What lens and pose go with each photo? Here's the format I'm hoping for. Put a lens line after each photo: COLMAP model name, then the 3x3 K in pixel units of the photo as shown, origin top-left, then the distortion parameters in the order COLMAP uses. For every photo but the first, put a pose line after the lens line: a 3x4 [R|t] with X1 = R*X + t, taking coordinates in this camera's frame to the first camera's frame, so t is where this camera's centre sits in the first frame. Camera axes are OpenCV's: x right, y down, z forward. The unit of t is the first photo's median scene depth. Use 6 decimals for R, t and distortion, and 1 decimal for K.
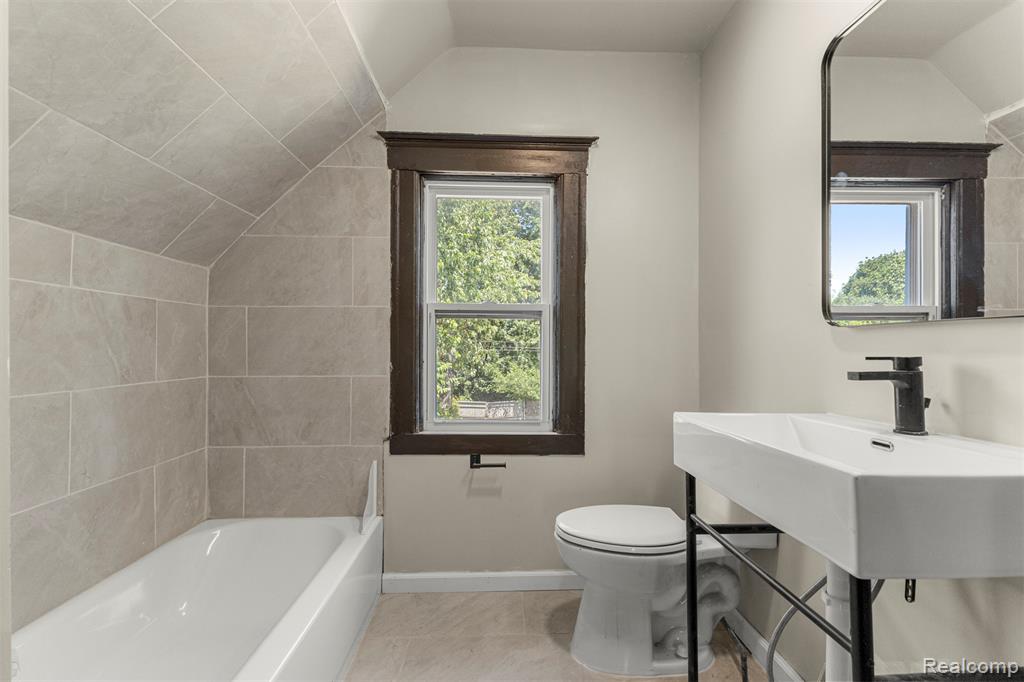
lens RADIAL K [[449.8, 0, 517.5], [0, 449.8, 329.1], [0, 0, 1]] dist [0.008036, -0.000187]
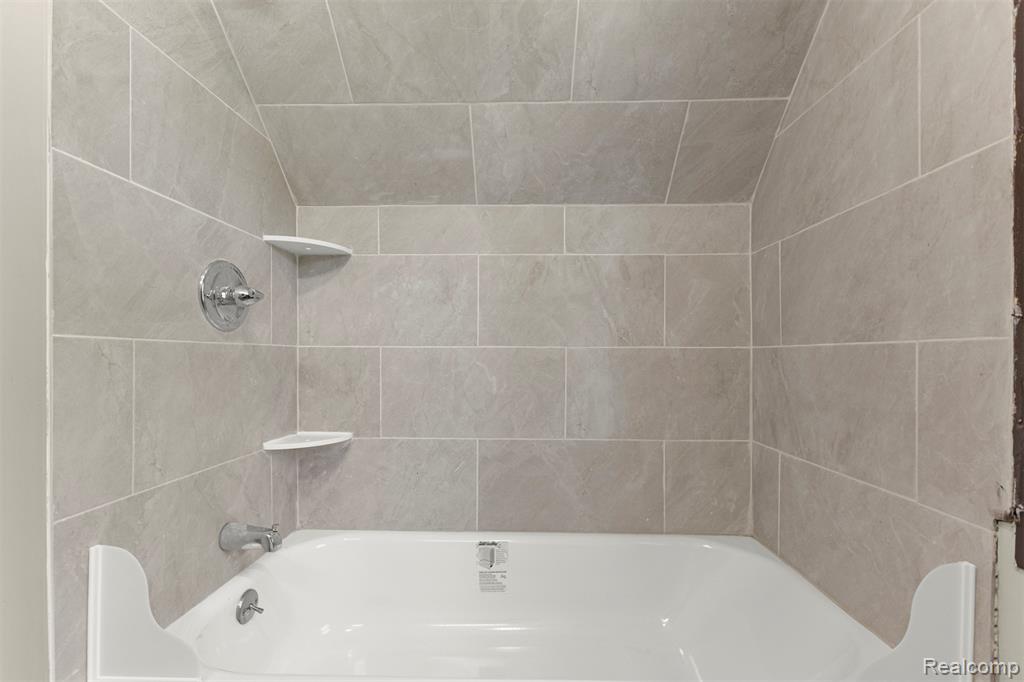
lens RADIAL K [[448.0, 0, 513.0], [0, 448.0, 354.6], [0, 0, 1]] dist [0.003300, -0.000127]
pose [[-0.074206, -0.005832, -0.997226, 0.087417], [0.030245, 0.999510, -0.008096, 0.111587], [0.996784, -0.030762, -0.073993, 0.662420]]
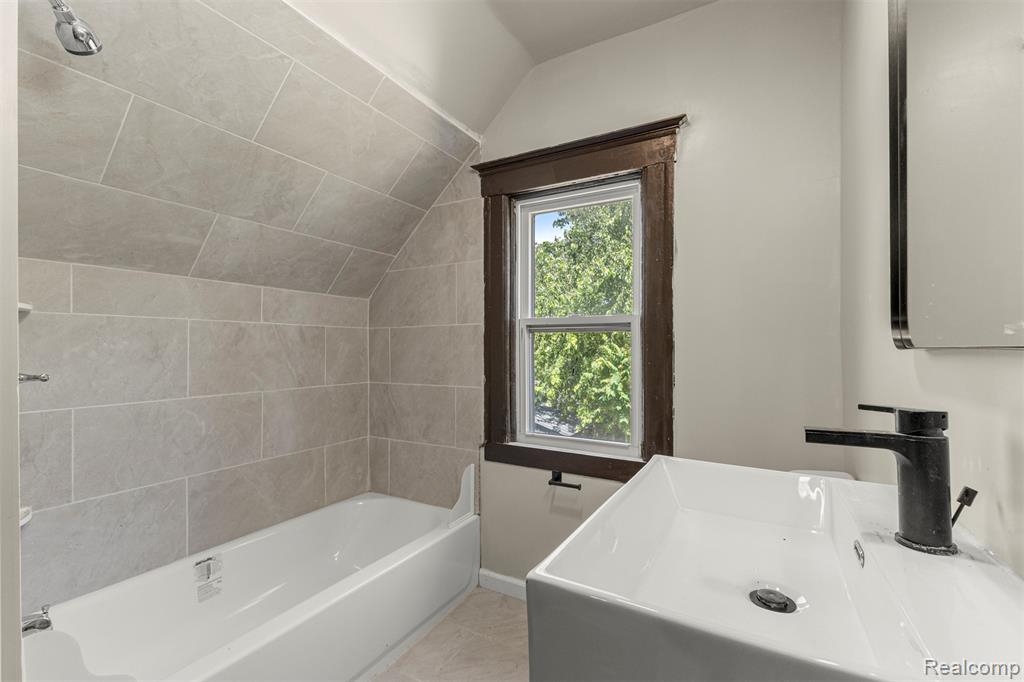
lens RADIAL K [[451.9, 0, 514.5], [0, 451.9, 330.9], [0, 0, 1]] dist [0.009703, 0.000291]
pose [[0.844795, -0.023371, -0.534580, 0.375950], [0.023274, 0.999705, -0.006926, -0.024628], [0.534584, -0.006591, 0.845090, 0.119753]]
